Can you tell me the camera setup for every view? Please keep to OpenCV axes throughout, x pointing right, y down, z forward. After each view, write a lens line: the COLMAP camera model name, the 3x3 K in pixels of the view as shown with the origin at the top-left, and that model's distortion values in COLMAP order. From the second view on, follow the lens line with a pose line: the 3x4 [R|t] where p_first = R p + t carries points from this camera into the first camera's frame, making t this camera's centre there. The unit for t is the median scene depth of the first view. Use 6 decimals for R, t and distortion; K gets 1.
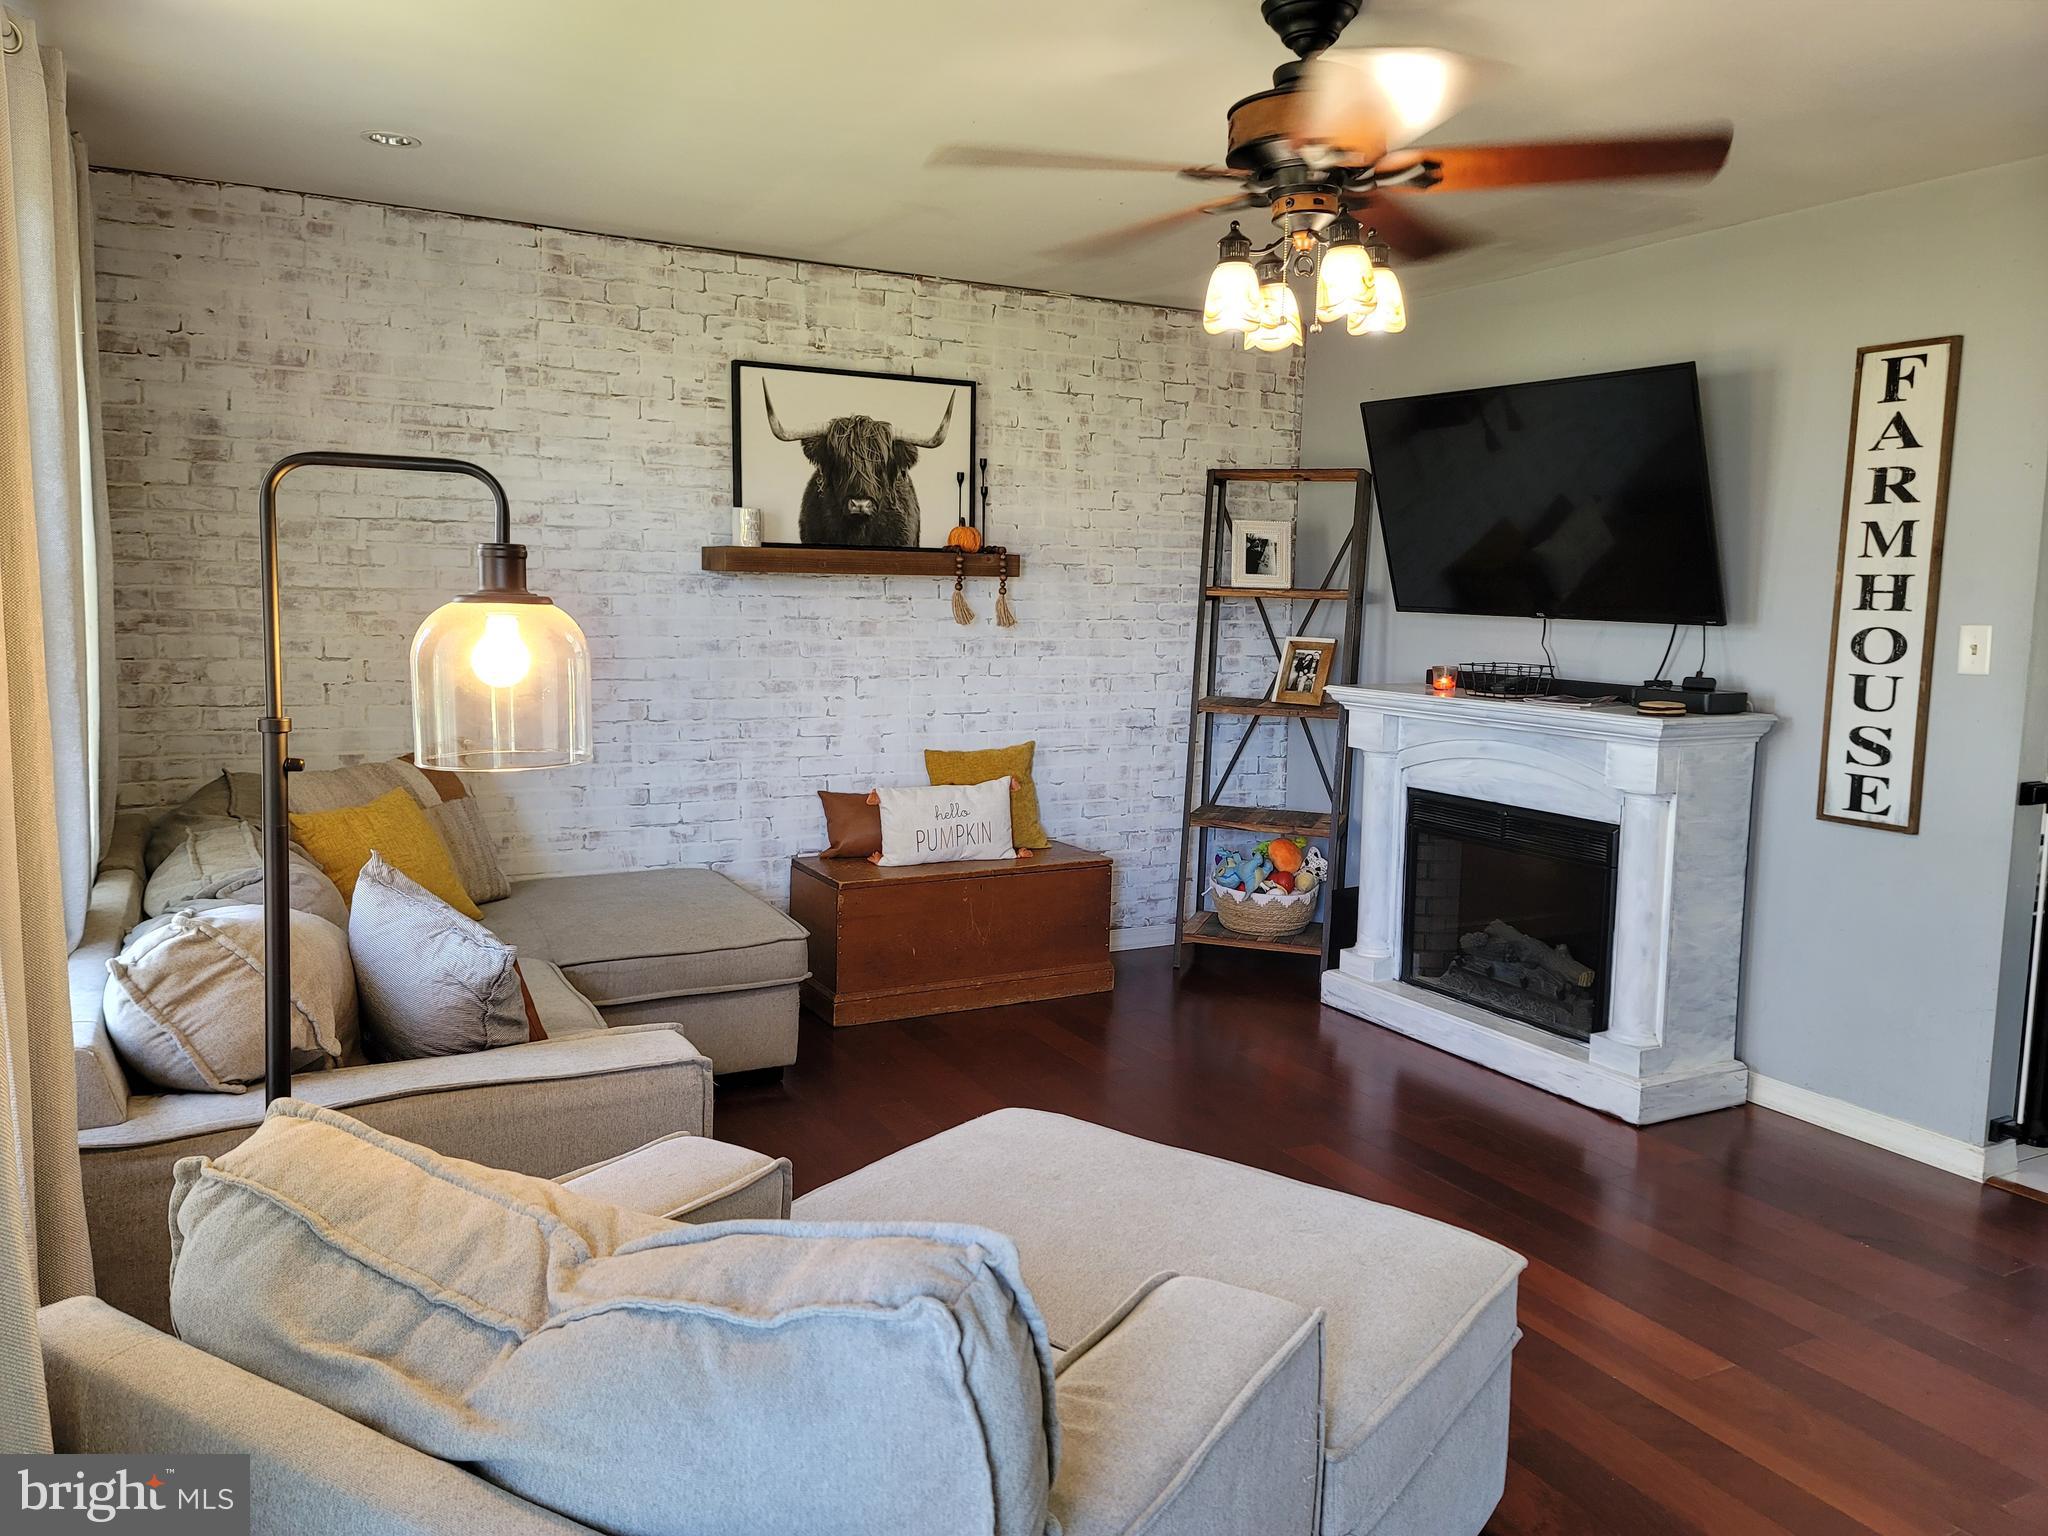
lens RADIAL K [[1548.4, 0, 1023.8], [0, 1548.4, 756.4], [0, 0, 1]] dist [0.084952, -0.082861]
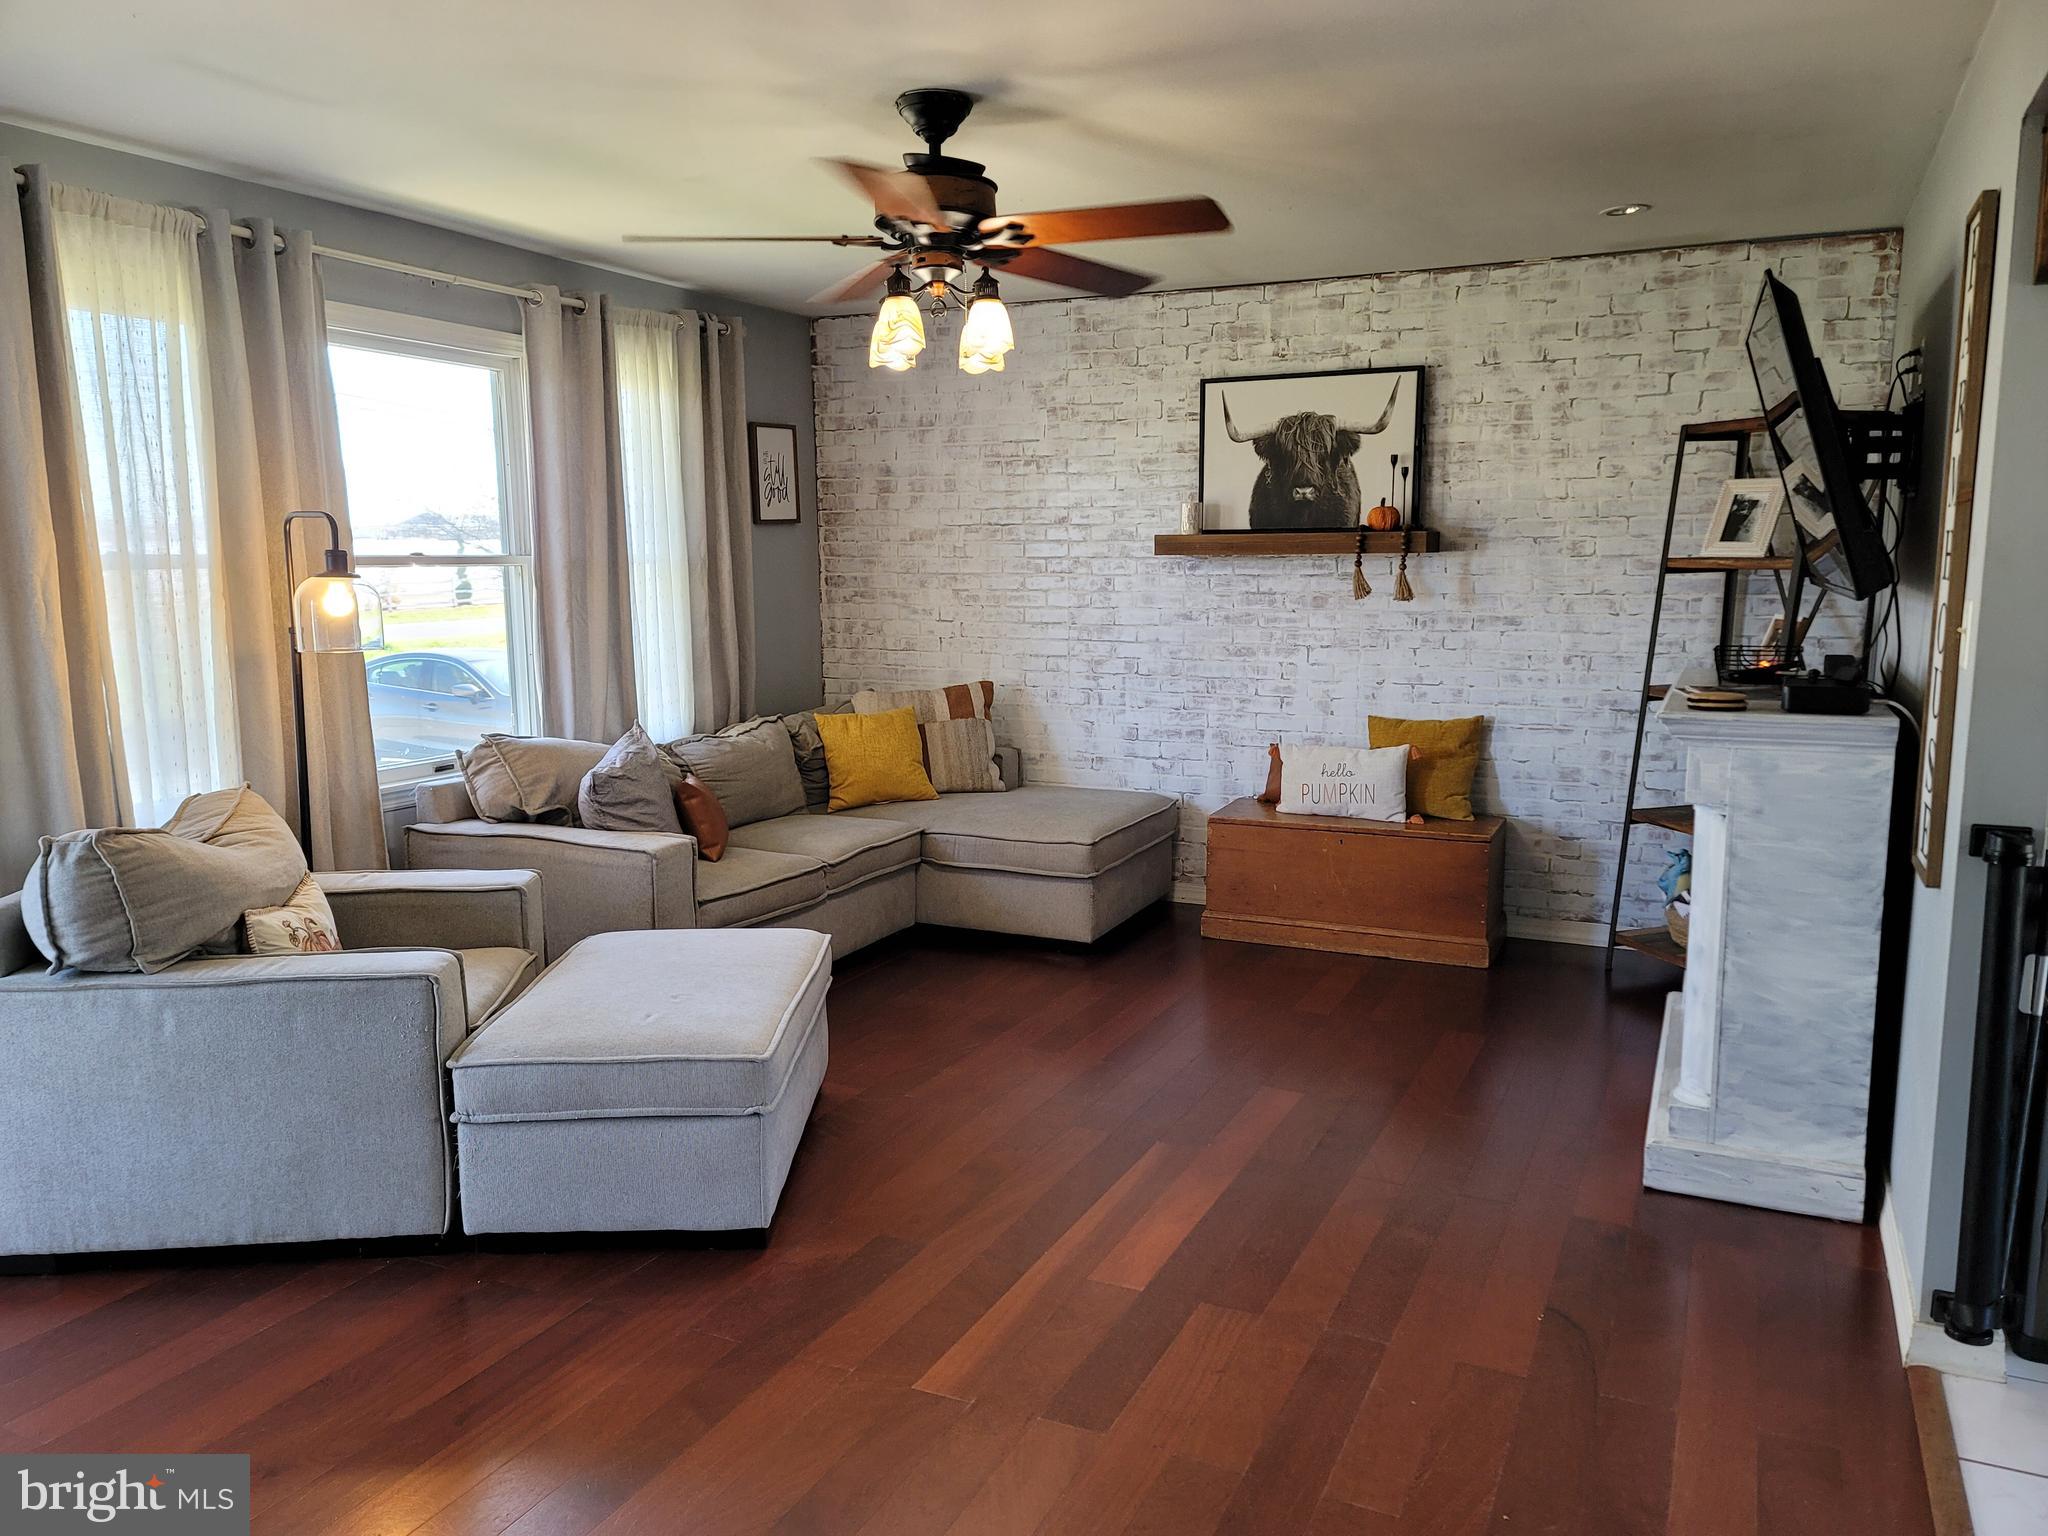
lens RADIAL K [[1508.4, 0, 1007.8], [0, 1508.4, 785.8], [0, 0, 1]] dist [0.079235, -0.047050]
pose [[0.581006, 0.103001, -0.807356, 0.679432], [-0.078219, 0.994435, 0.070579, -0.010837], [0.810132, 0.022144, 0.585829, 0.184728]]
